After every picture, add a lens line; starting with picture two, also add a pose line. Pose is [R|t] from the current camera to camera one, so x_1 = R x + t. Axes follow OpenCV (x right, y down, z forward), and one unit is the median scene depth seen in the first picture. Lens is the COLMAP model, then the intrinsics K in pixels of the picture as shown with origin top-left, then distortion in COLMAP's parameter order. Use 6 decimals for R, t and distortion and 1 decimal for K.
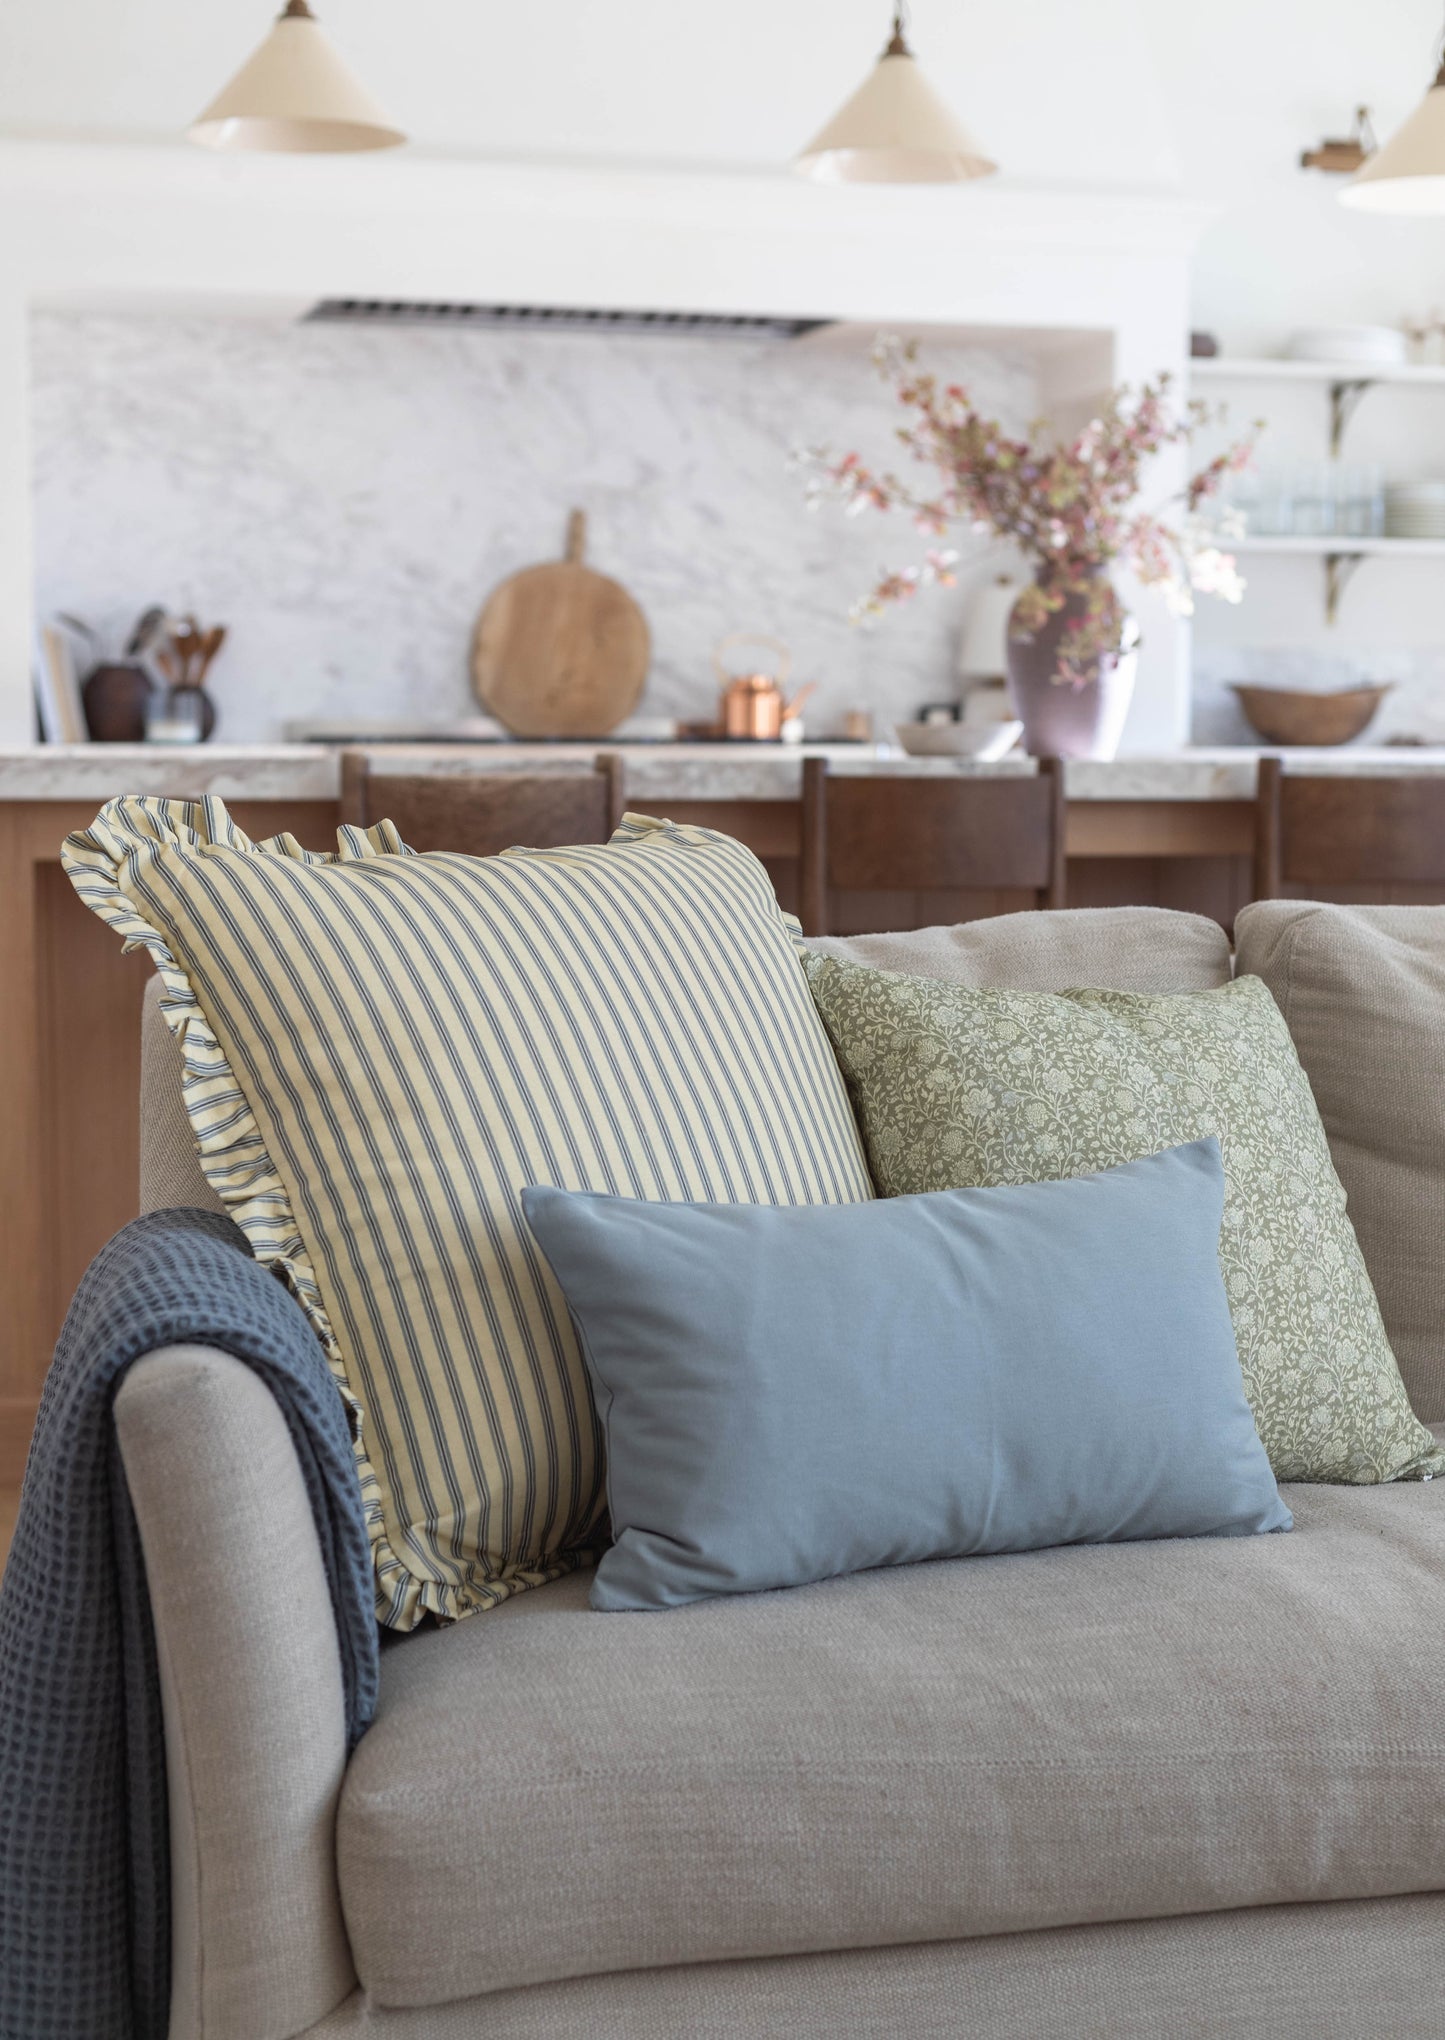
lens RADIAL K [[3181.3, 0, 707.8], [0, 3181.3, 1055.2], [0, 0, 1]] dist [0.033690, 0.000000]
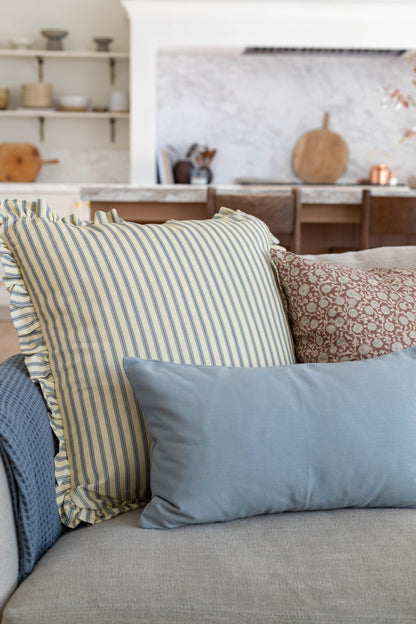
lens RADIAL K [[904.0, 0, 209.9], [0, 904.0, 314.5], [0, 0, 1]] dist [0.014903, 0.000000]
pose [[0.977951, 0.036579, -0.205607, 0.136272], [-0.027700, 0.998562, 0.045899, -0.023437], [0.206990, -0.039191, 0.977558, 0.275570]]
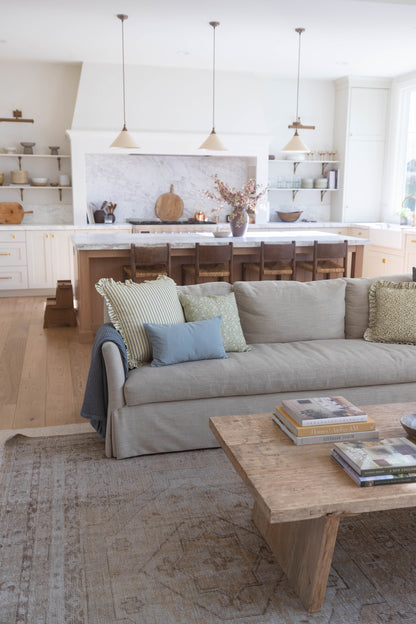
lens RADIAL K [[595.0, 0, 199.6], [0, 595.0, 299.3], [0, 0, 1]] dist [0.017693, 0.000000]
pose [[0.999844, 0.004085, -0.017172, 0.123163], [-0.002609, 0.996368, 0.085112, -0.160052], [0.017457, -0.085054, 0.996223, -0.678954]]
